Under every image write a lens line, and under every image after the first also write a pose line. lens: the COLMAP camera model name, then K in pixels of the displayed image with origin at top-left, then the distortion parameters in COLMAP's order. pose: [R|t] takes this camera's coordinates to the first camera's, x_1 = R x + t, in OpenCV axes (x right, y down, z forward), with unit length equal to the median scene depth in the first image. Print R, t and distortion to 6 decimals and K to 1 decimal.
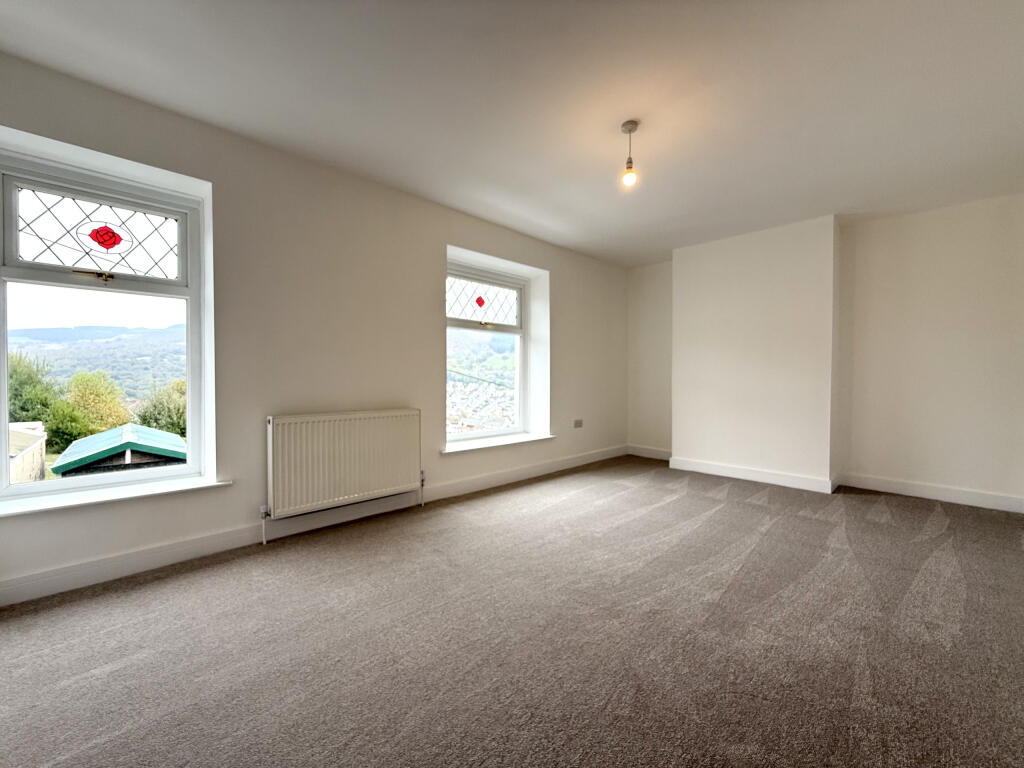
lens RADIAL K [[410.0, 0, 508.6], [0, 410.0, 381.9], [0, 0, 1]] dist [-0.000943, 0.000966]
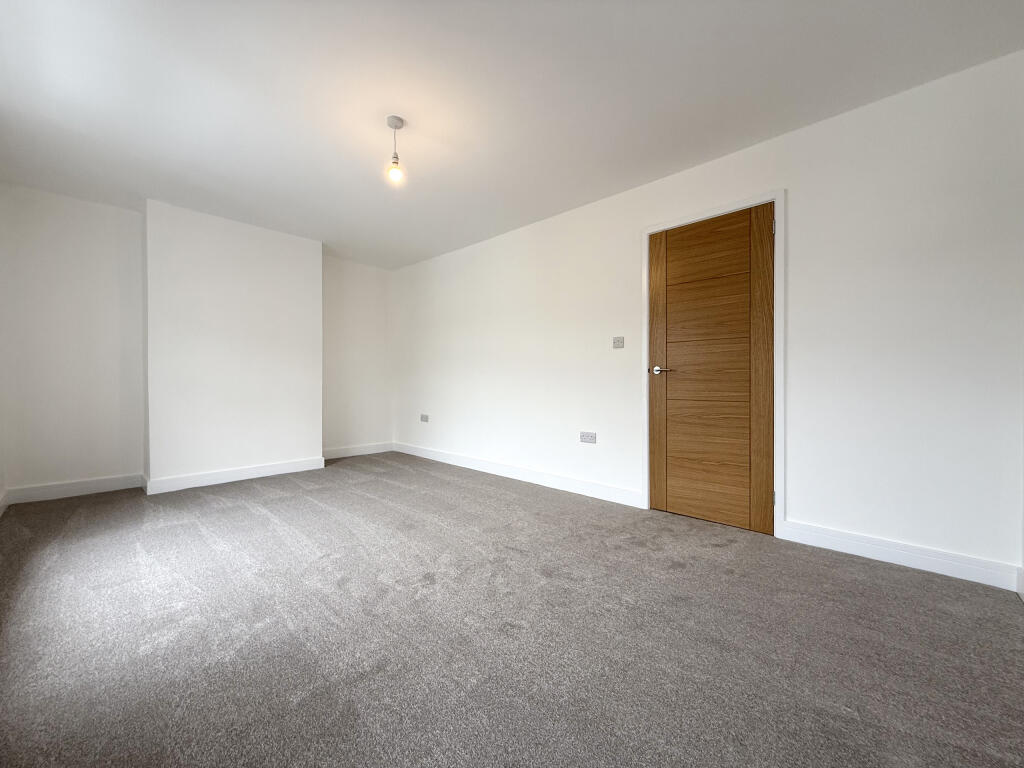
lens RADIAL K [[410.0, 0, 508.6], [0, 410.0, 381.9], [0, 0, 1]] dist [-0.000943, 0.000966]
pose [[-0.043139, -0.011579, 0.999002, -0.522141], [0.011276, 0.999864, 0.012076, 0.006265], [-0.999005, 0.011786, -0.043003, 0.549245]]
